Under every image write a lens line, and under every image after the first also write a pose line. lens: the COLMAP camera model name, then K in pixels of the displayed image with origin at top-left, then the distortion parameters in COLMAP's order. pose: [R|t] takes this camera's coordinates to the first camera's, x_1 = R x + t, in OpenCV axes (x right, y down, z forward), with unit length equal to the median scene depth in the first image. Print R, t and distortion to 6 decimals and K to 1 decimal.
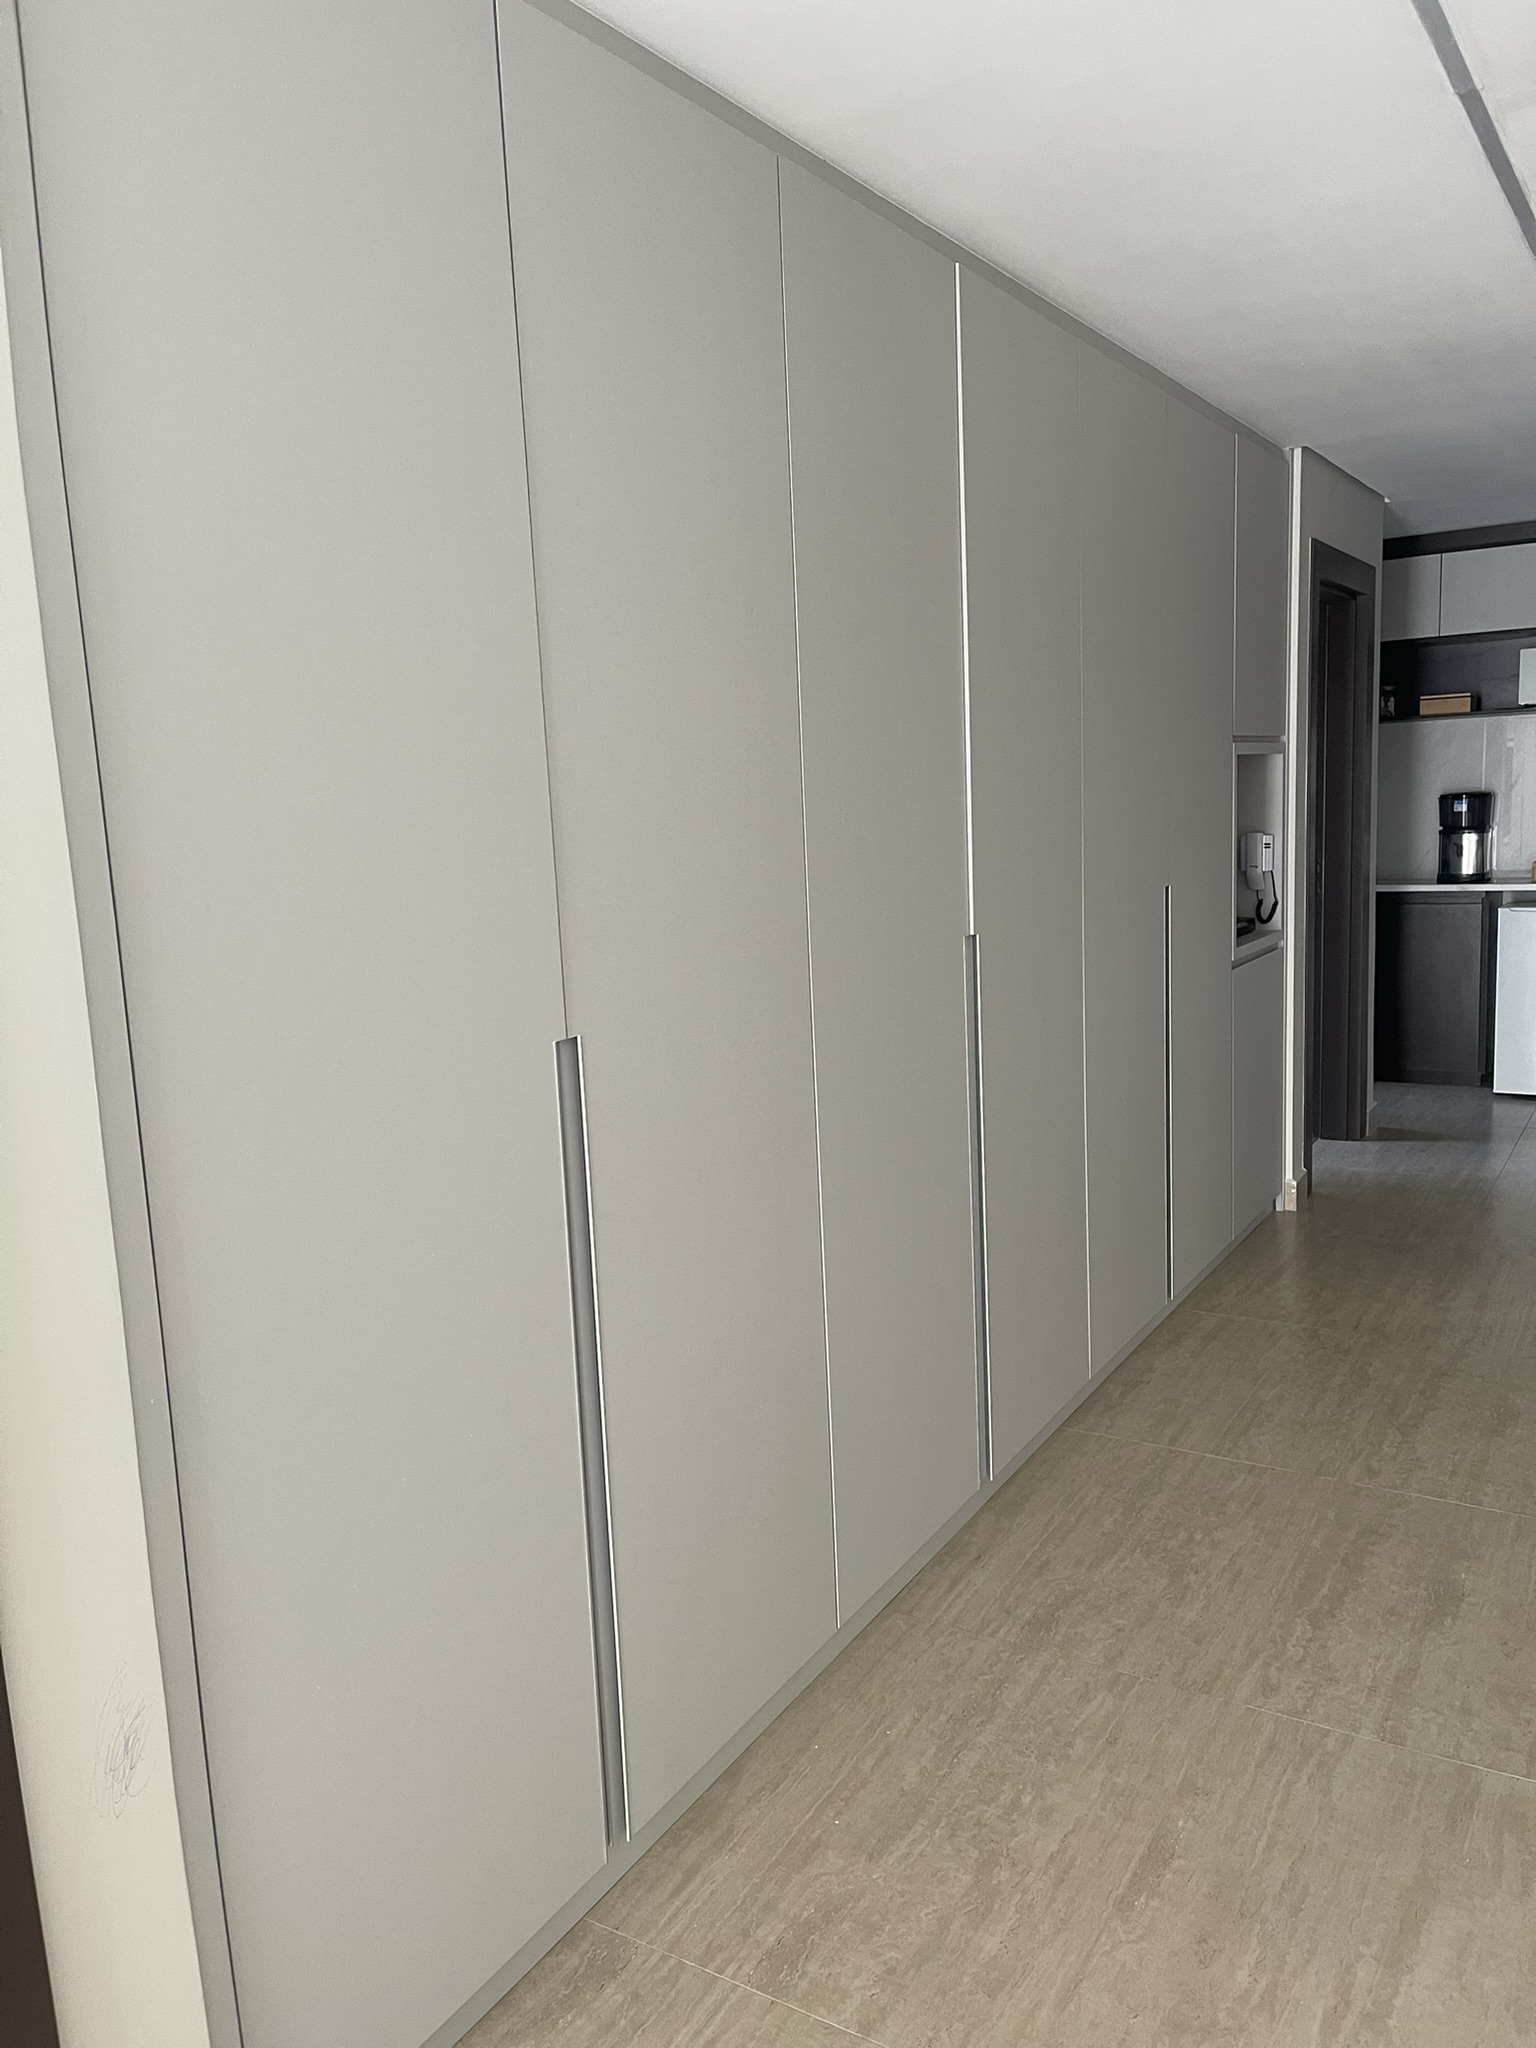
lens RADIAL K [[1533.5, 0, 768.0], [0, 1533.5, 1024.0], [0, 0, 1]] dist [0.097107, -0.124858]
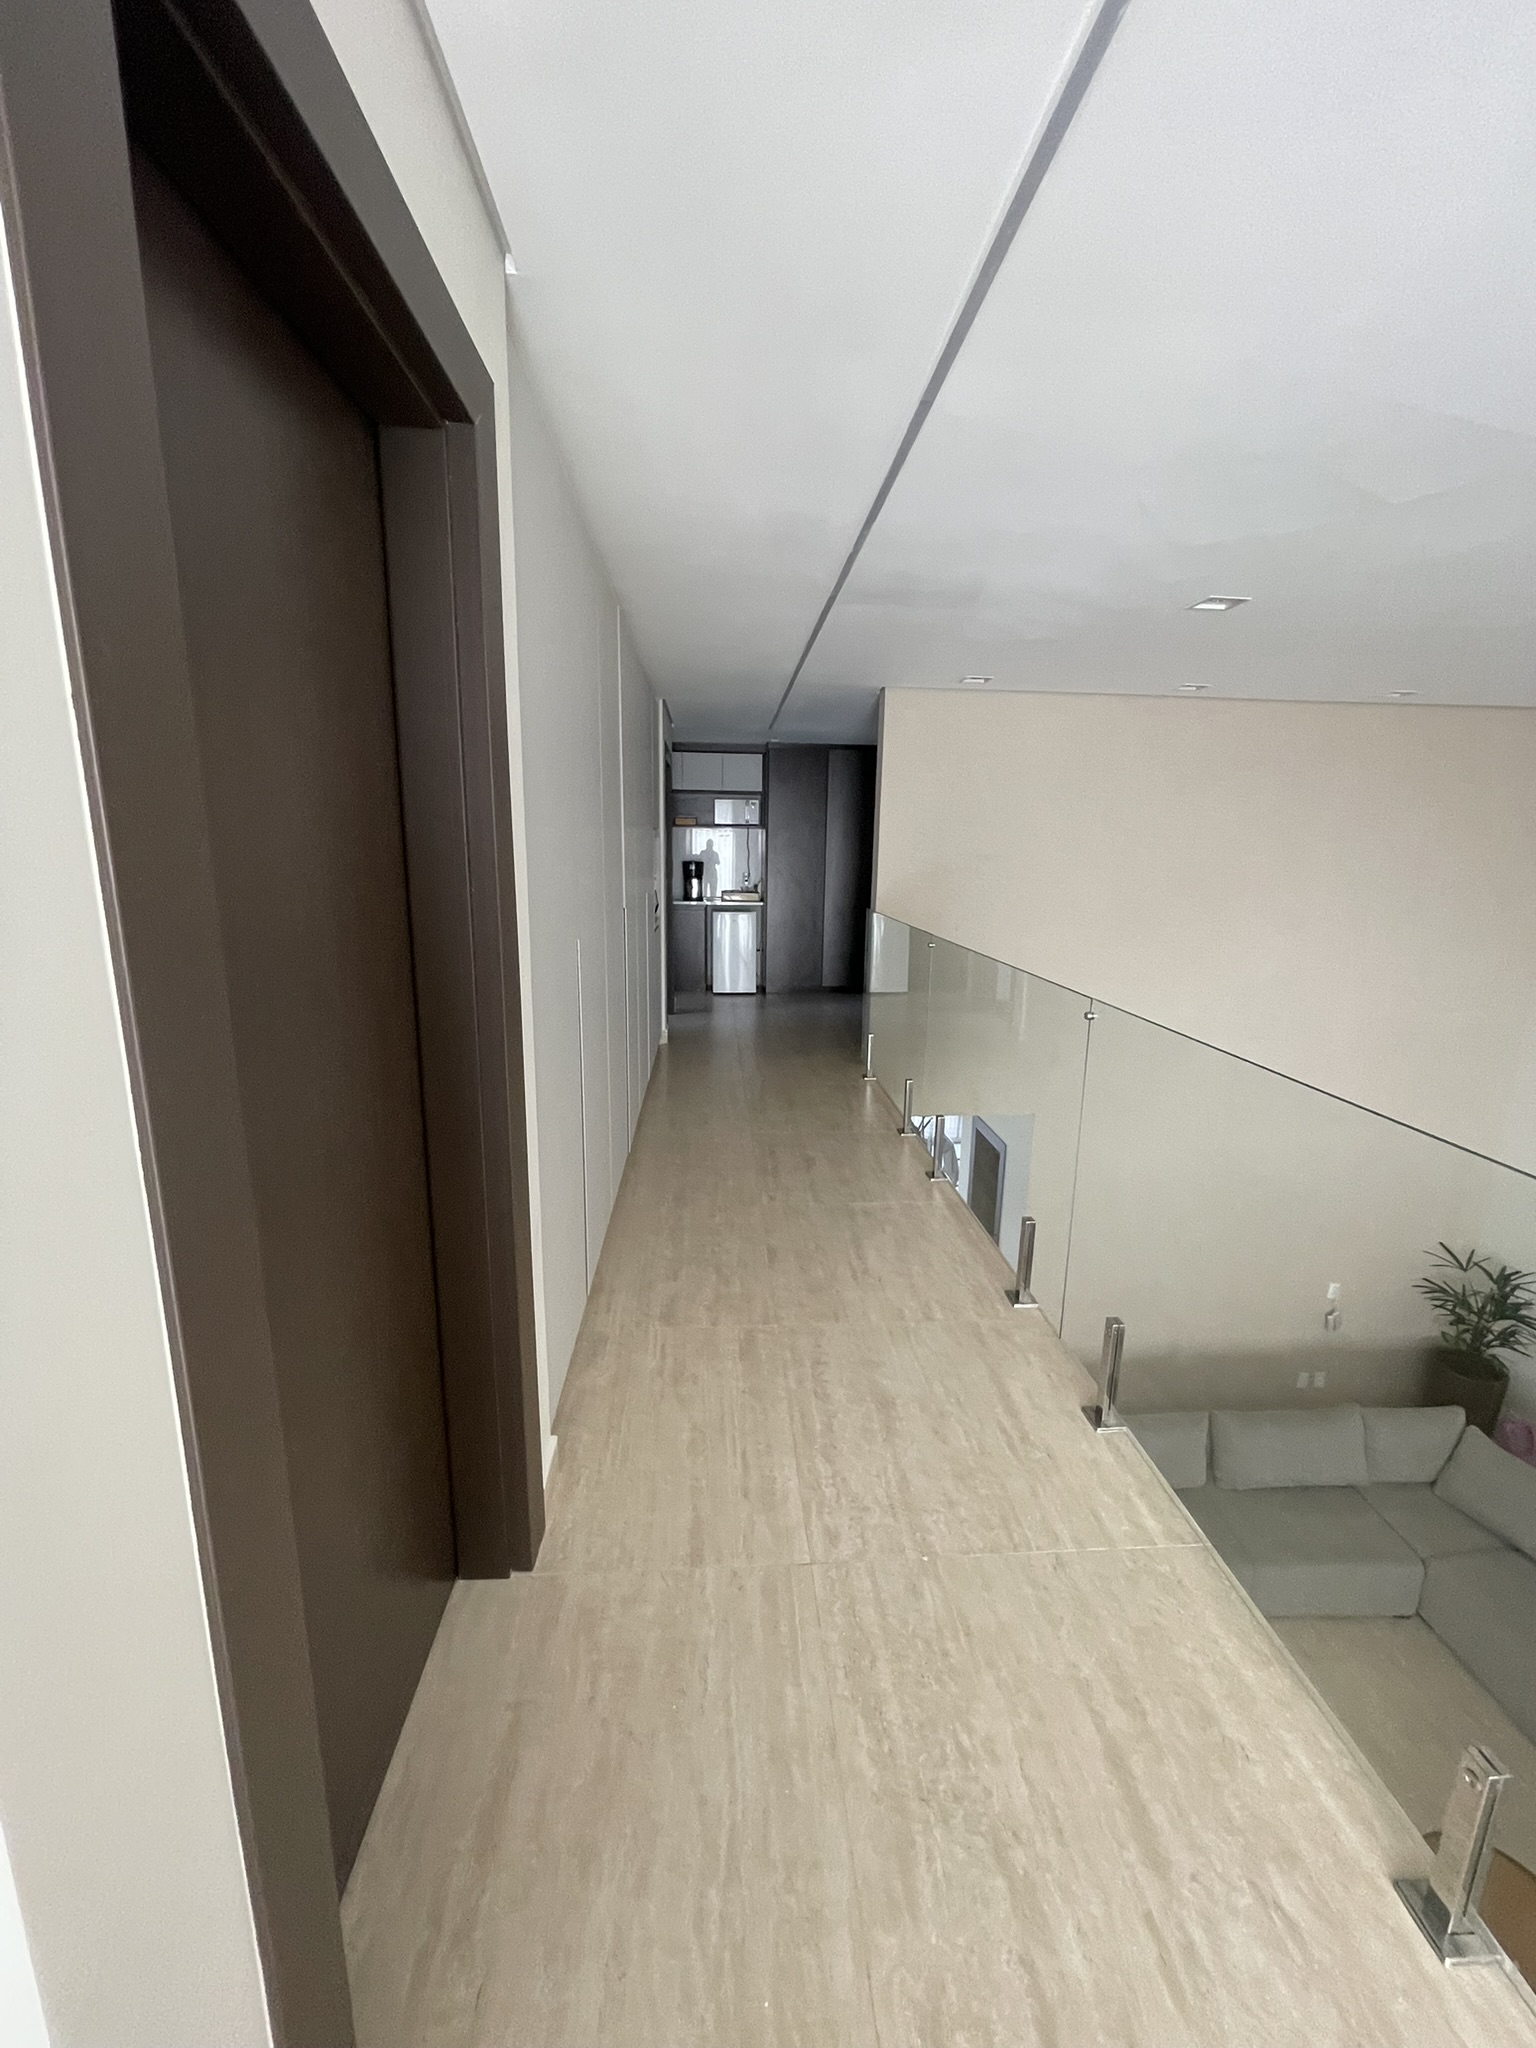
lens RADIAL K [[814.7, 0, 768.0], [0, 814.7, 1024.0], [0, 0, 1]] dist [-0.005070, -0.000385]
pose [[0.815741, -0.063359, 0.574937, -0.232954], [0.033186, 0.997472, 0.062837, 0.024661], [-0.577465, -0.032179, 0.815781, -0.052323]]
